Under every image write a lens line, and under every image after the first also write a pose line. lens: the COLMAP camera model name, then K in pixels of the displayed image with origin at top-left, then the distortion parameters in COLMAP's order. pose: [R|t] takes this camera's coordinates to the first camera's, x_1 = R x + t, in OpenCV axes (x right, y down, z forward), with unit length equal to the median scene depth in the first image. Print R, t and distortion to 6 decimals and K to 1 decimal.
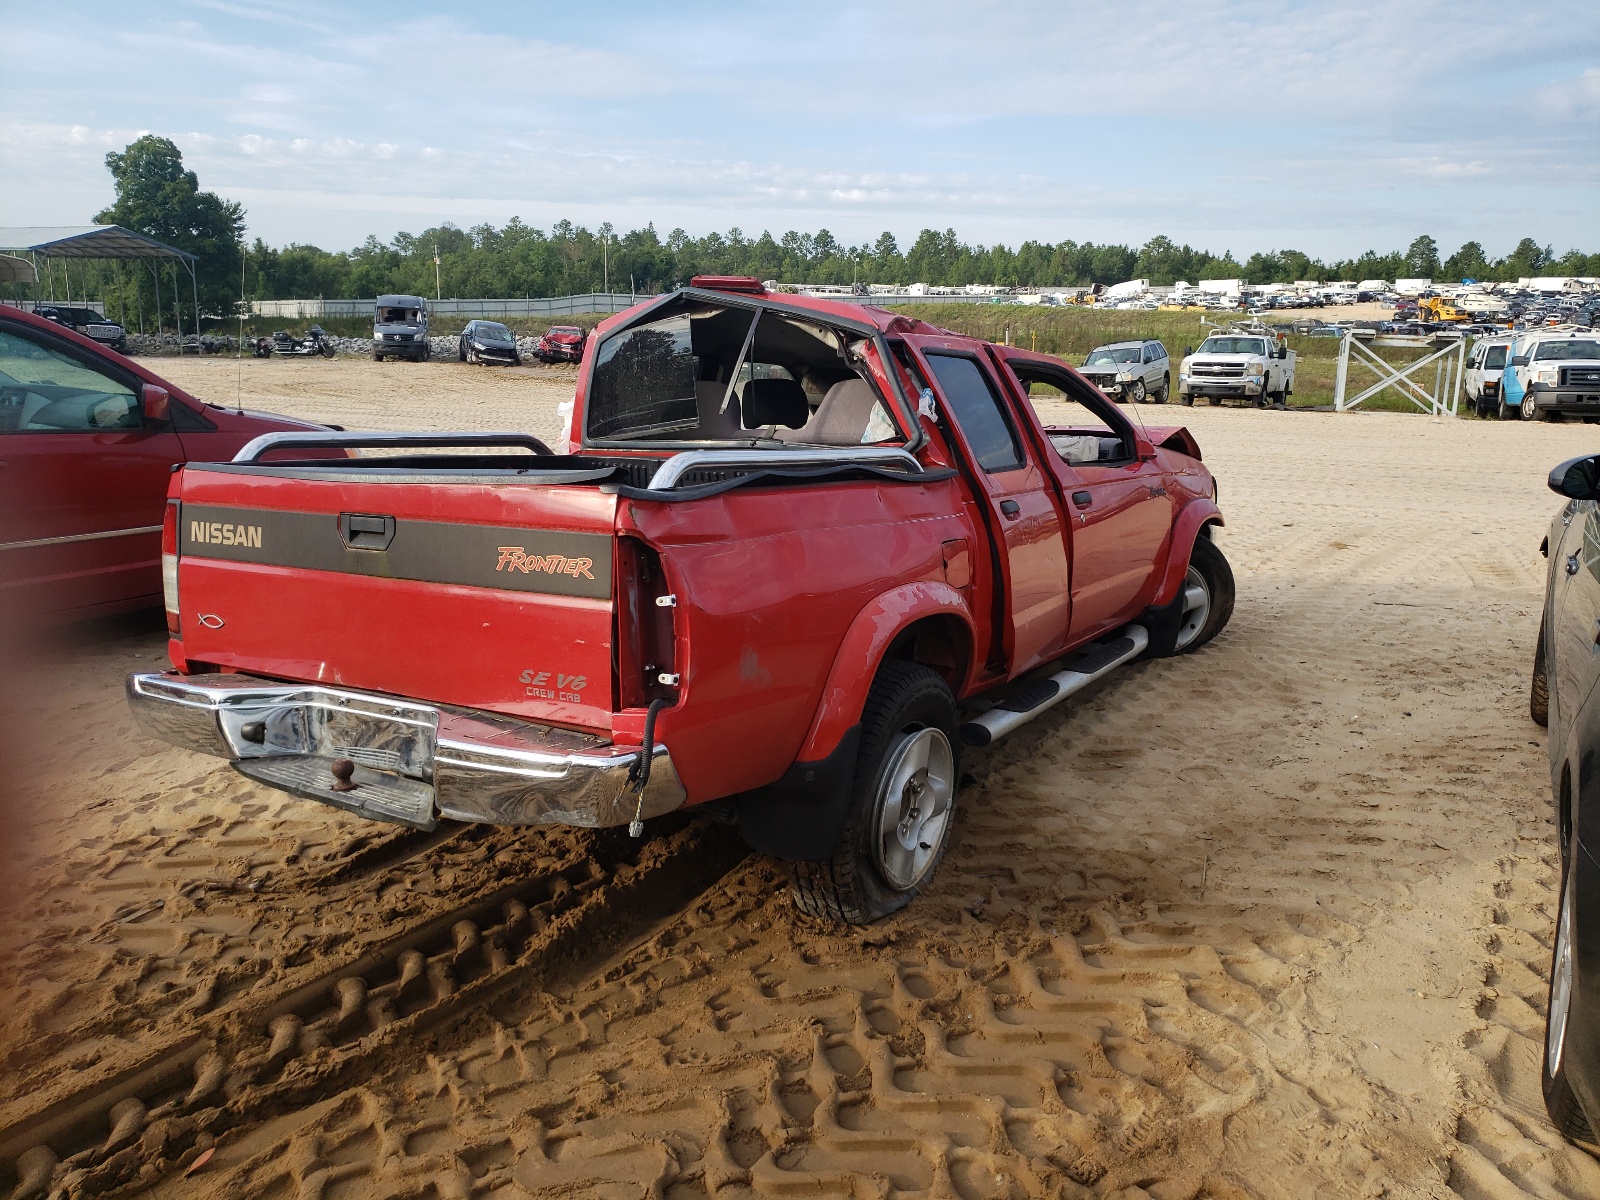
lens RADIAL K [[1220.4, 0, 809.7], [0, 1220.4, 588.8], [0, 0, 1]] dist [-0.004472, 0.004476]
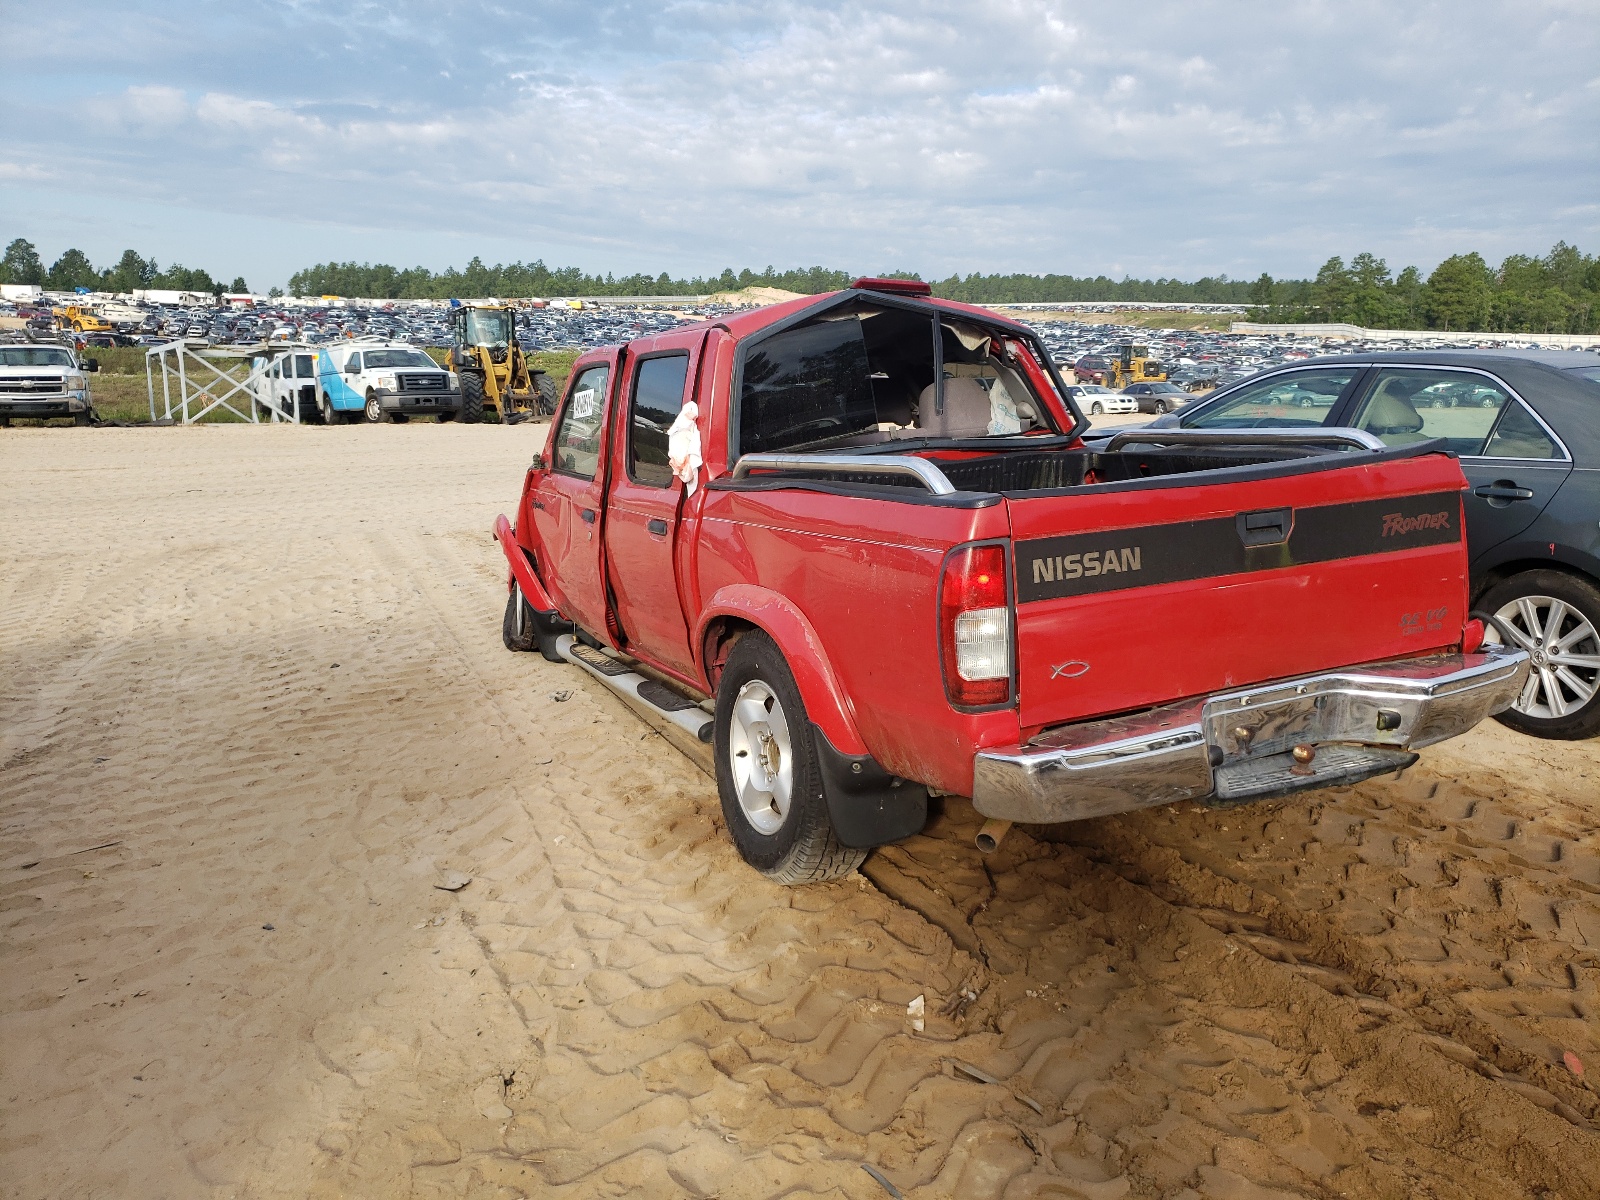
lens RADIAL K [[1220.4, 0, 810.1], [0, 1220.4, 609.3], [0, 0, 1]] dist [-0.004472, 0.004476]
pose [[0.523972, -0.177362, 0.833064, -0.132358], [0.170824, 0.980088, 0.101221, -0.013674], [-0.834429, 0.089271, 0.543837, 0.067091]]
